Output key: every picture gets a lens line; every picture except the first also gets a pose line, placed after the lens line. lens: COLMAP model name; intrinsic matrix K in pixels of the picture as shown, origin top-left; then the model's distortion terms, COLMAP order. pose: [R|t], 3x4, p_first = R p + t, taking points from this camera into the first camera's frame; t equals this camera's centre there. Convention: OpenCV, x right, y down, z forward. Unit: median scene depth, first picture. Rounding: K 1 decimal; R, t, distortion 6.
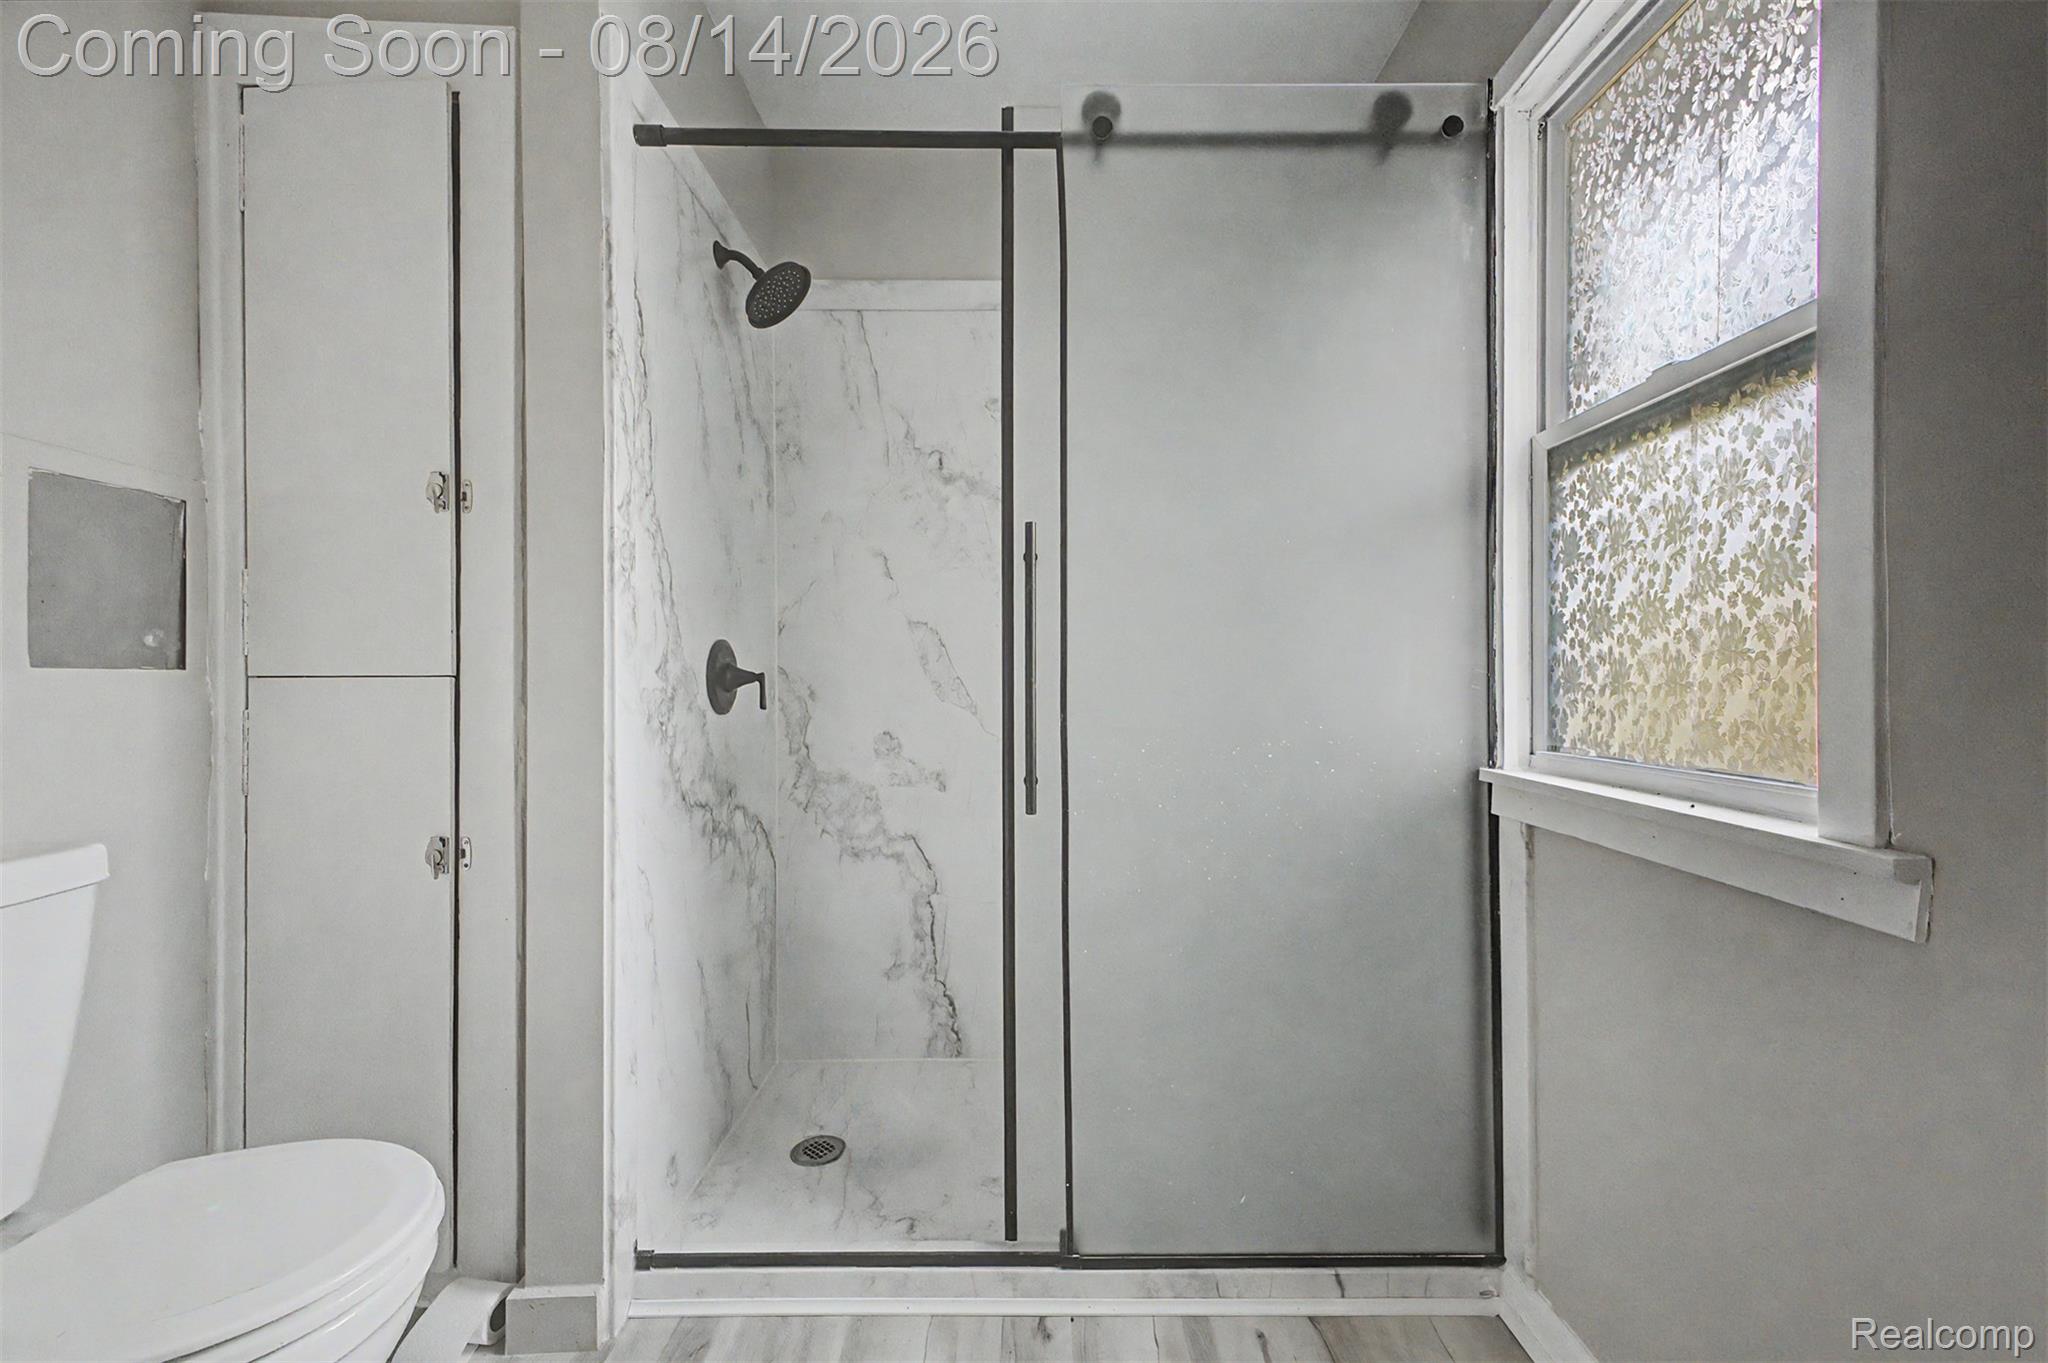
lens RADIAL K [[805.6, 0, 1037.4], [0, 805.6, 677.4], [0, 0, 1]] dist [0.010530, -0.001910]
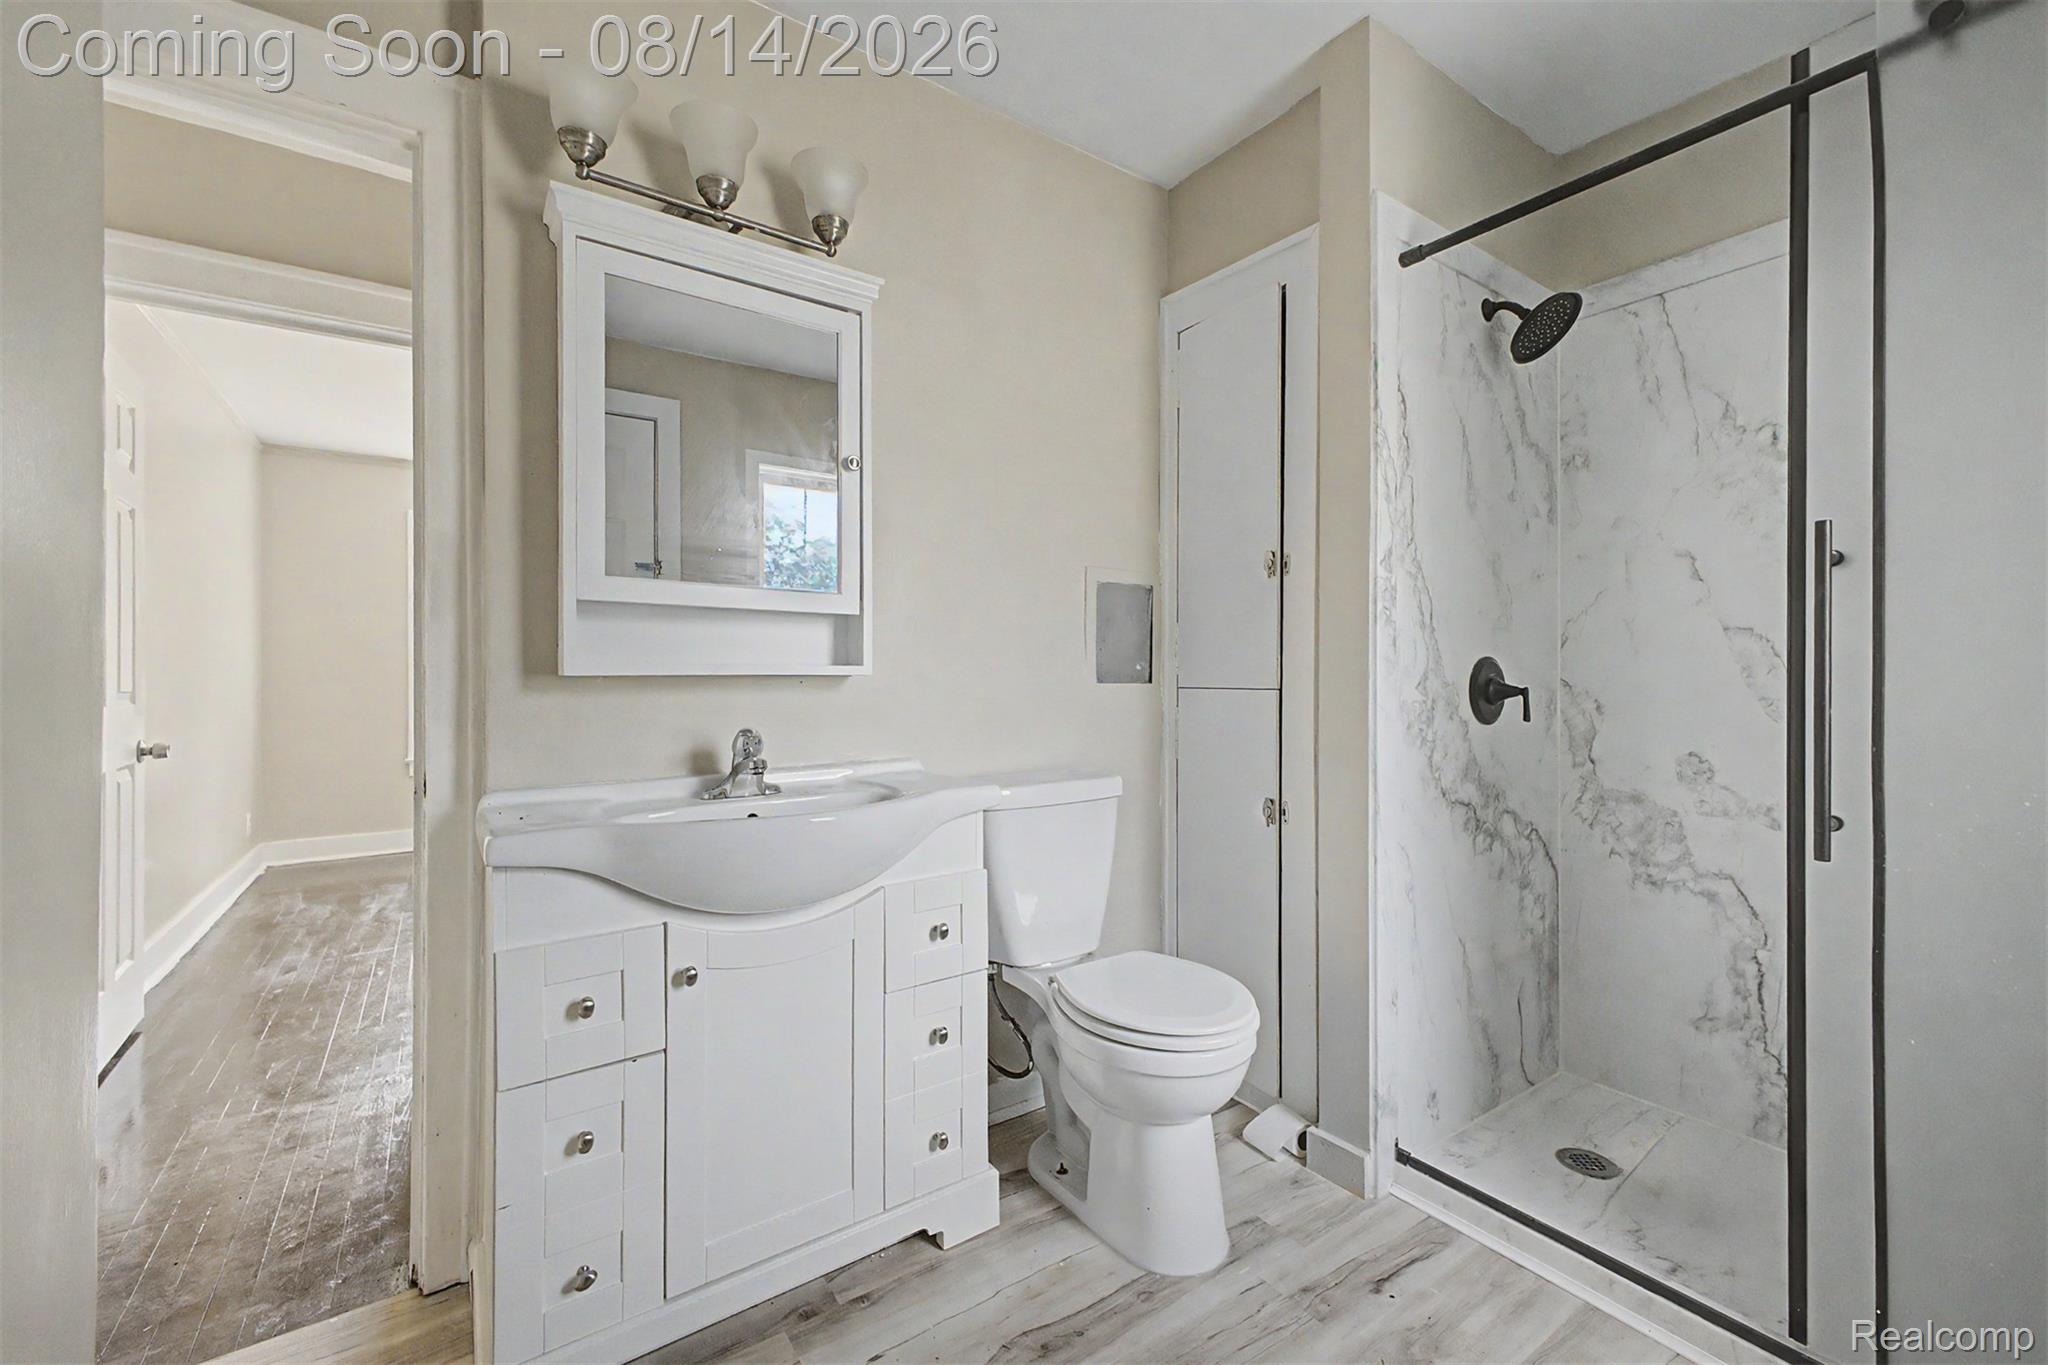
lens RADIAL K [[805.6, 0, 1026.3], [0, 805.6, 683.6], [0, 0, 1]] dist [0.010530, -0.001910]
pose [[0.562901, 0.007624, -0.826489, 0.218437], [-0.004283, 0.999971, 0.006307, -0.018691], [0.826513, -0.000010, 0.562917, -0.187326]]
